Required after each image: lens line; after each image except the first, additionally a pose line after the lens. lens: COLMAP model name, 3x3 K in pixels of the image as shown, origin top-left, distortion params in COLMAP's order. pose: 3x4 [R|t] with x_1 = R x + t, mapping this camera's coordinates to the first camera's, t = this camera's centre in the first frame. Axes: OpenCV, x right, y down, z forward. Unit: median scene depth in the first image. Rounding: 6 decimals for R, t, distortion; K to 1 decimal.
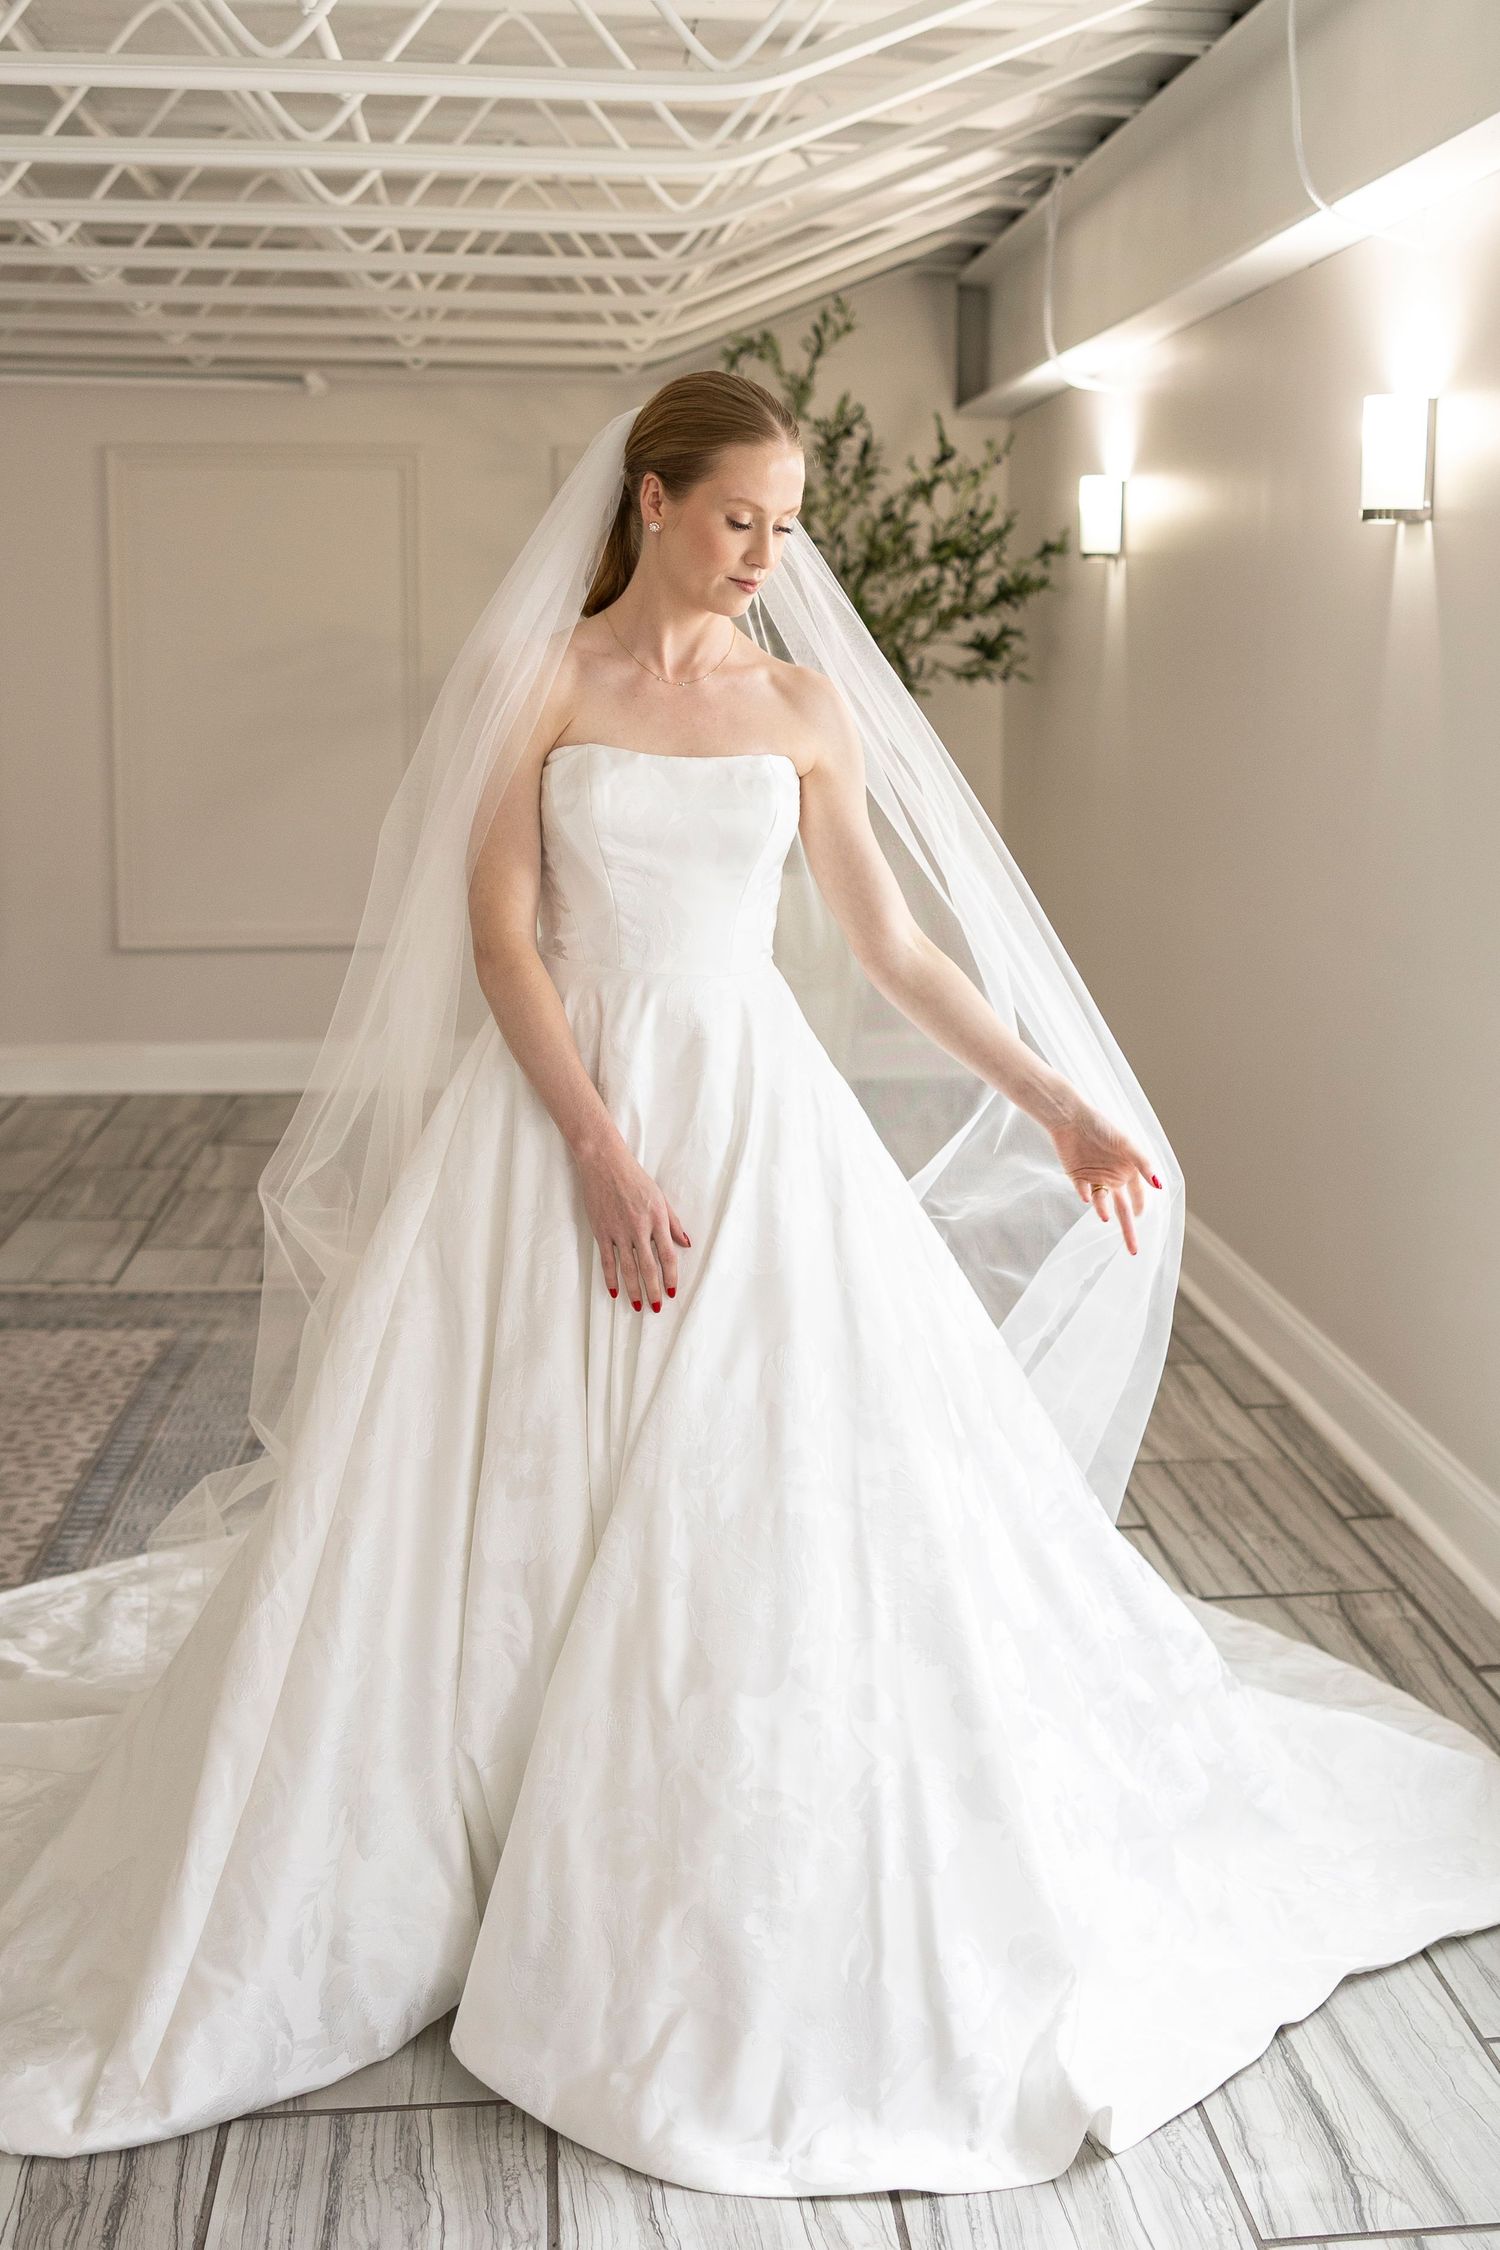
lens RADIAL K [[2785.8, 0, 816.5], [0, 2785.8, 837.6], [0, 0, 1]] dist [0.000753, 0.015695]
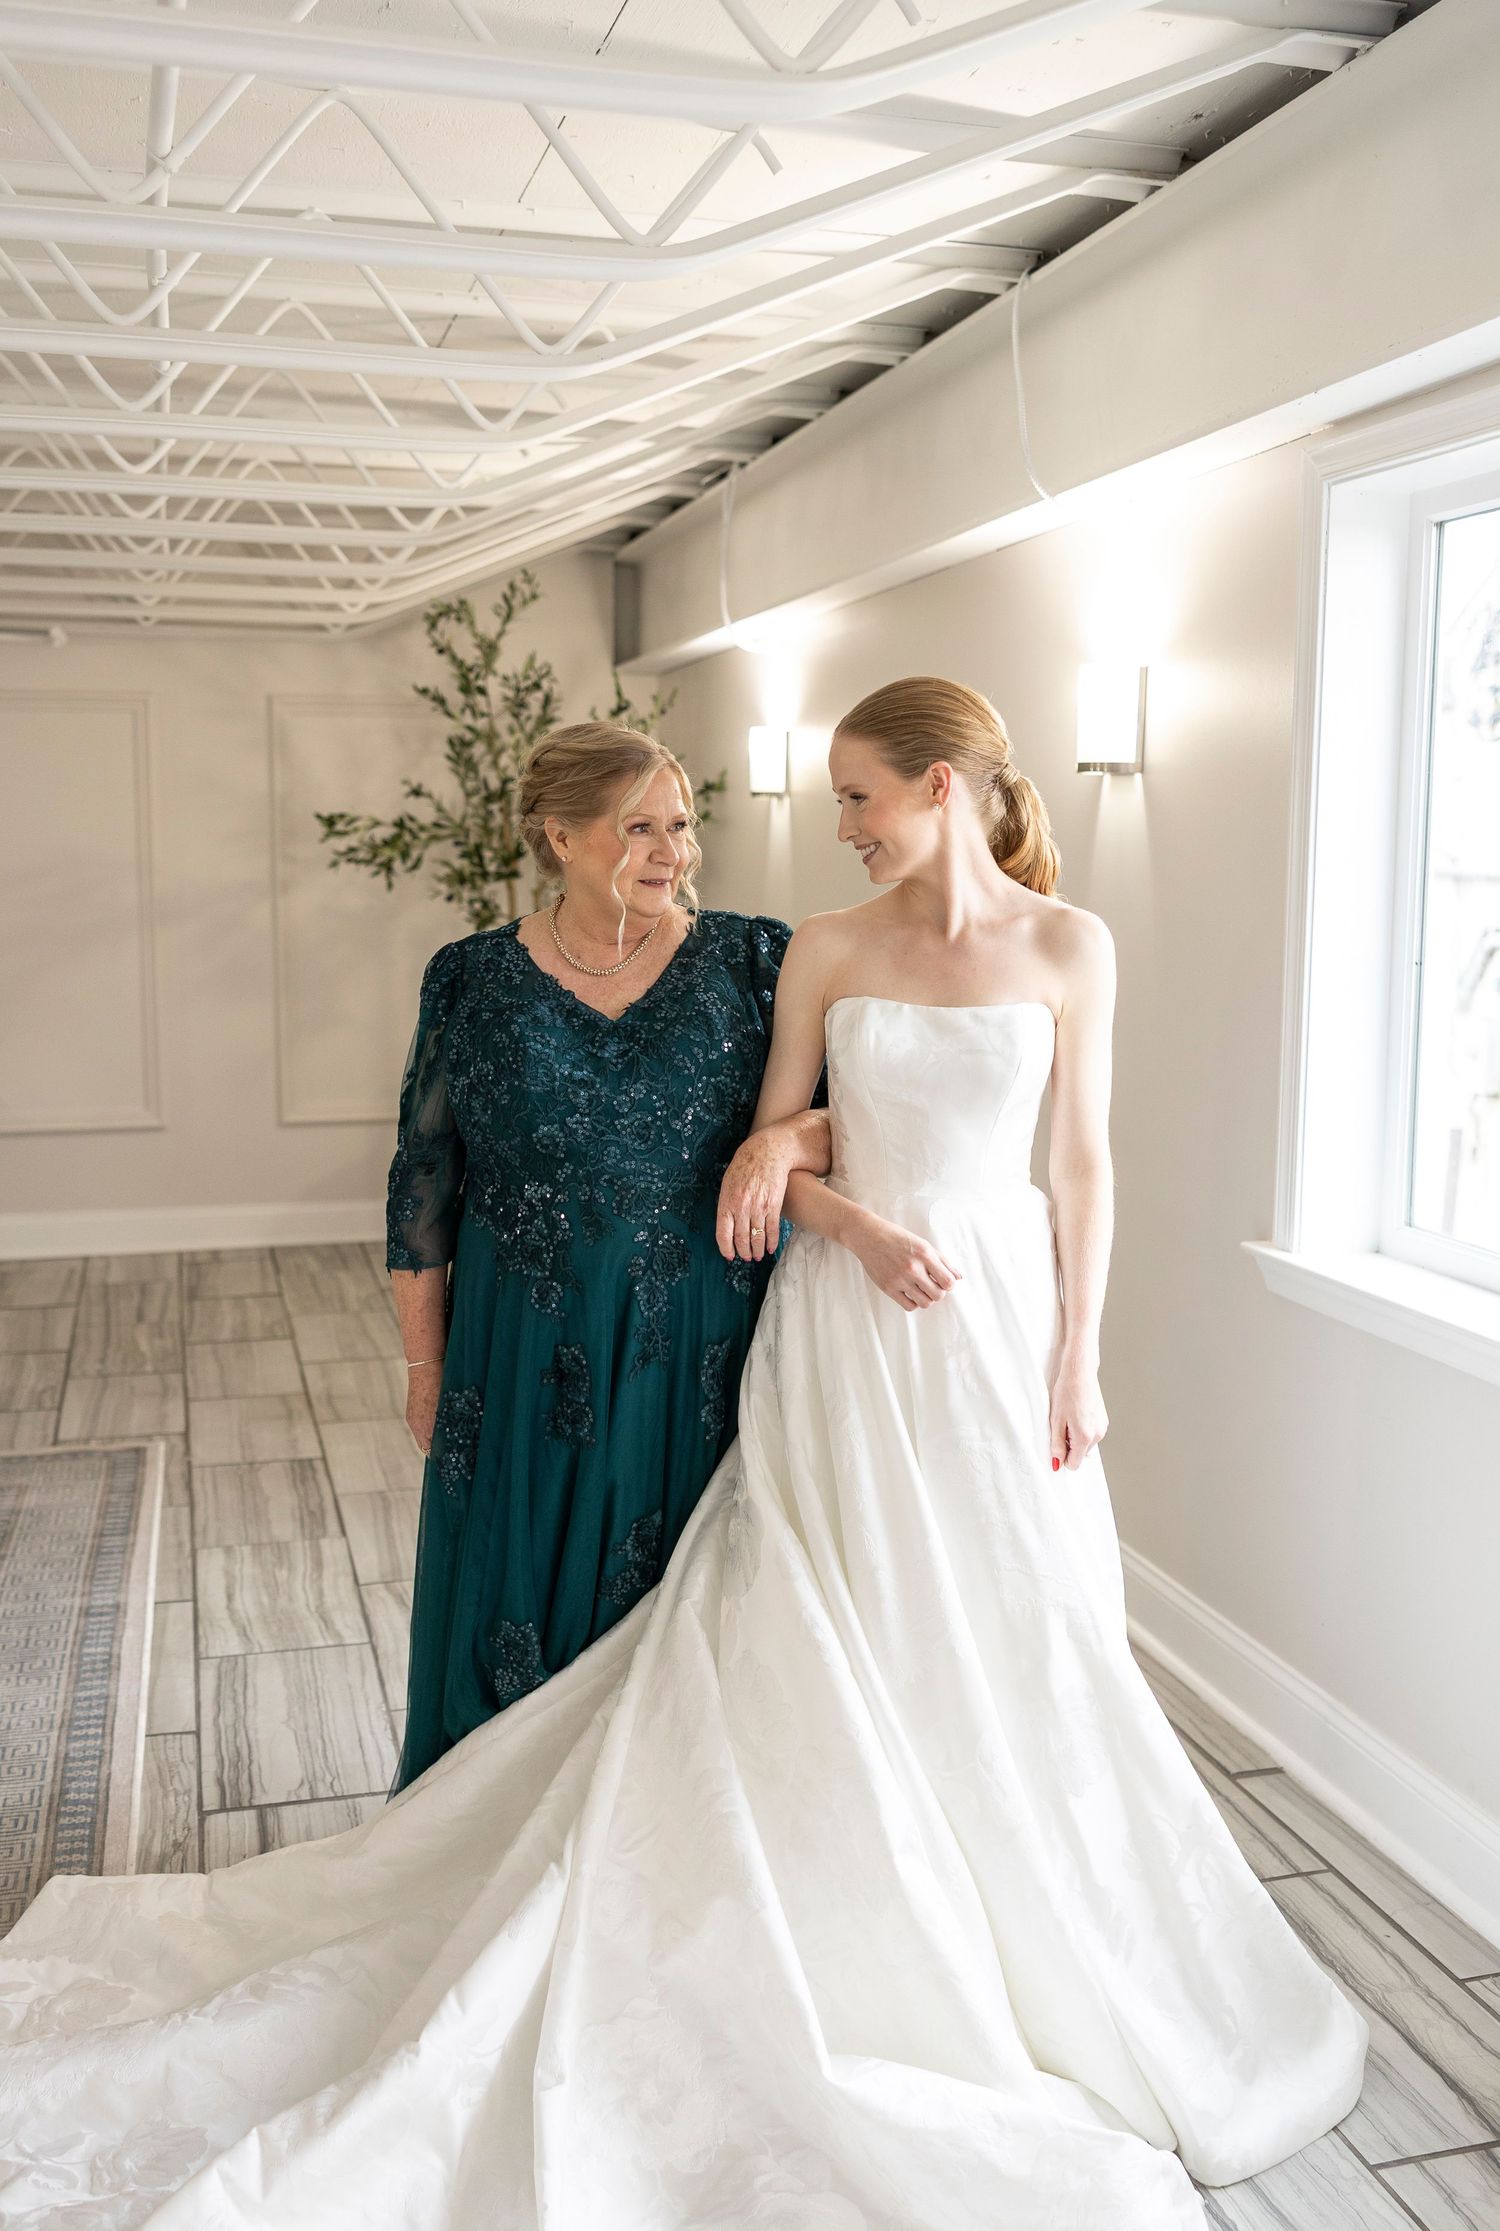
lens RADIAL K [[2191.0, 0, 748.7], [0, 2191.0, 1062.5], [0, 0, 1]] dist [0.011171, -0.003141]
pose [[0.986838, -0.014950, 0.161019, -0.054499], [0.010654, 0.999565, 0.027512, -0.012595], [-0.161360, -0.025434, 0.986568, 0.077291]]
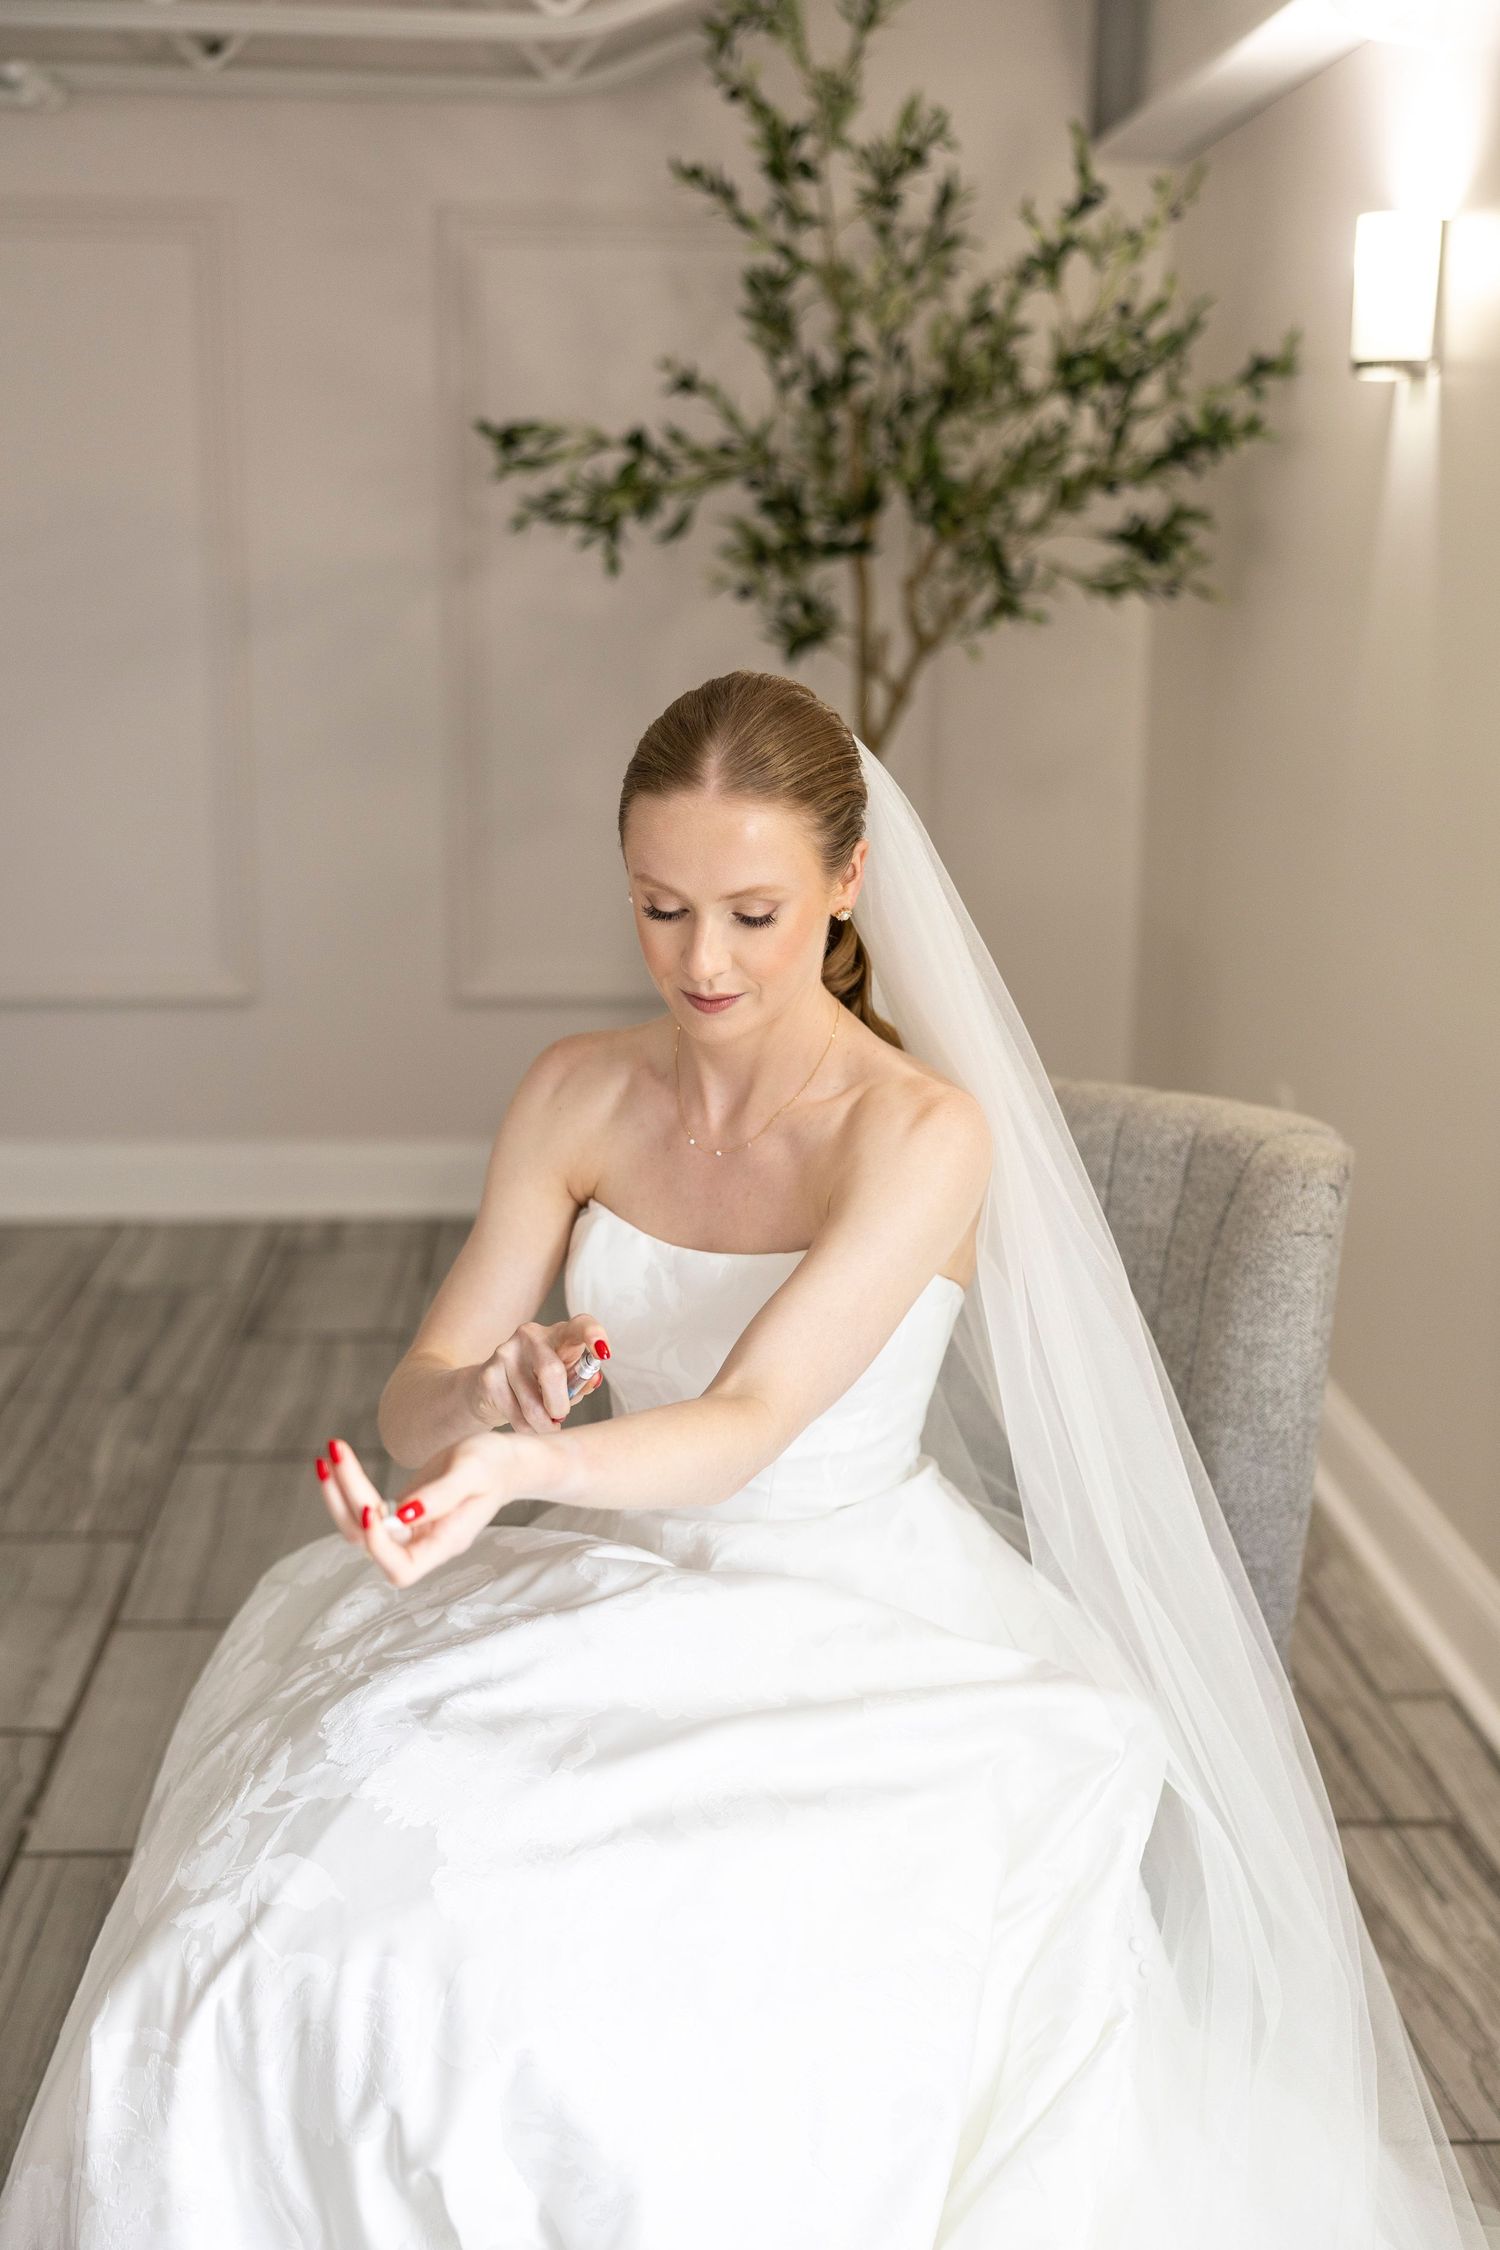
lens RADIAL K [[2798.9, 0, 745.6], [0, 2798.9, 1097.4], [0, 0, 1]] dist [0.011438, 0.043005]
pose [[0.999218, 0.015558, -0.036360, -0.000183], [-0.010771, 0.991673, 0.128327, -0.028299], [0.038053, -0.127835, 0.991065, 0.420065]]
